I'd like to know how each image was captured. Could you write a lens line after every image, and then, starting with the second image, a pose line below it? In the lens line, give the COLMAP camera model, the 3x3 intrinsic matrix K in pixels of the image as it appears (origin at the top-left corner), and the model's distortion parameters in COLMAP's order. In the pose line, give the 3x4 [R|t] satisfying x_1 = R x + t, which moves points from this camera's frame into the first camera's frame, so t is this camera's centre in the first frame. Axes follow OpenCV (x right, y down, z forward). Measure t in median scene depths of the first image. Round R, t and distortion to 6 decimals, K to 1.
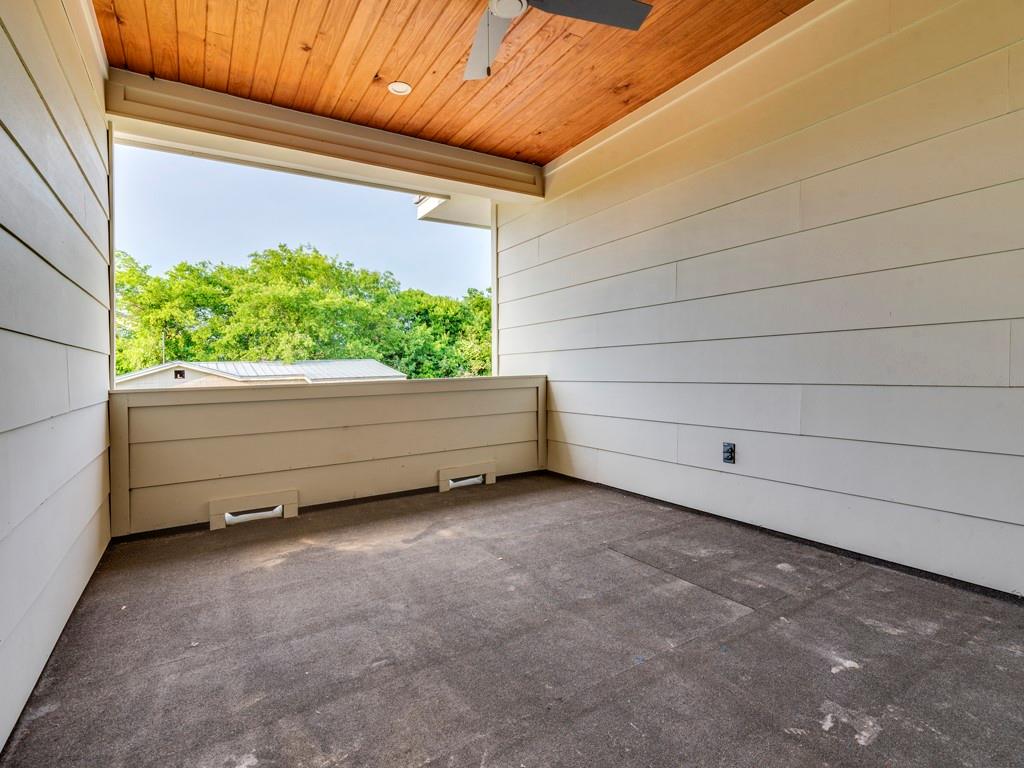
lens RADIAL K [[509.3, 0, 510.9], [0, 509.3, 372.9], [0, 0, 1]] dist [0.002141, 0.000370]
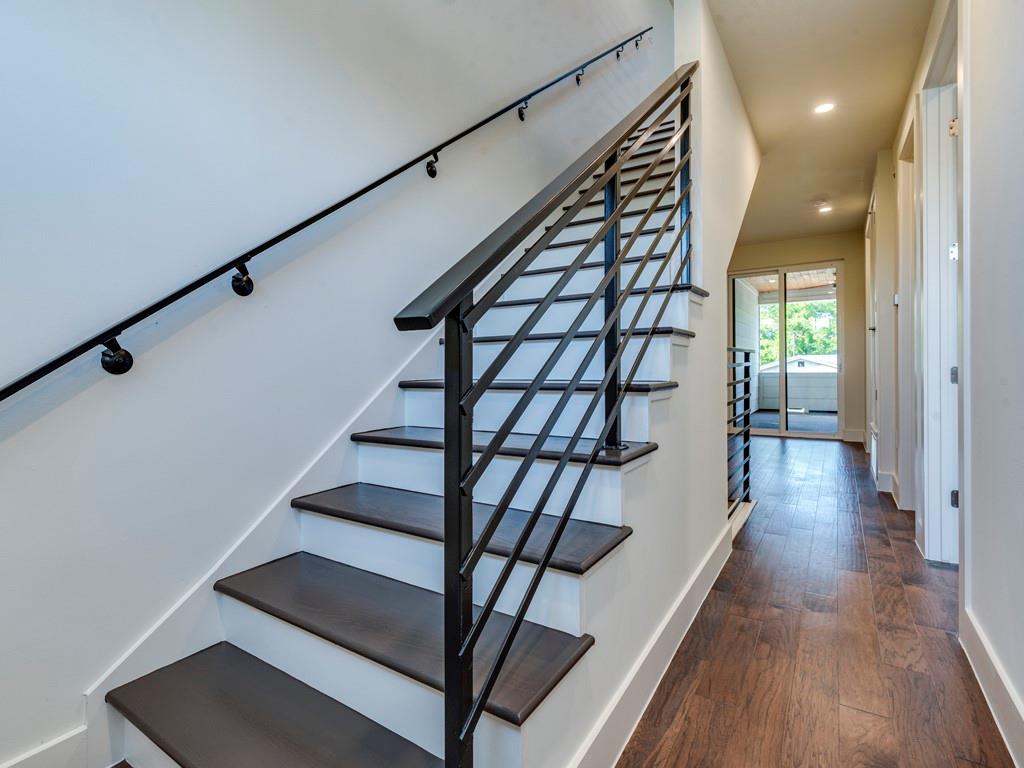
lens RADIAL K [[509.3, 0, 510.9], [0, 509.3, 372.9], [0, 0, 1]] dist [0.002141, 0.000370]
pose [[0.430891, 0.022495, -0.902123, 0.255432], [-0.001188, 0.999703, 0.024361, -0.005240], [0.902403, -0.009425, 0.430790, -0.314805]]
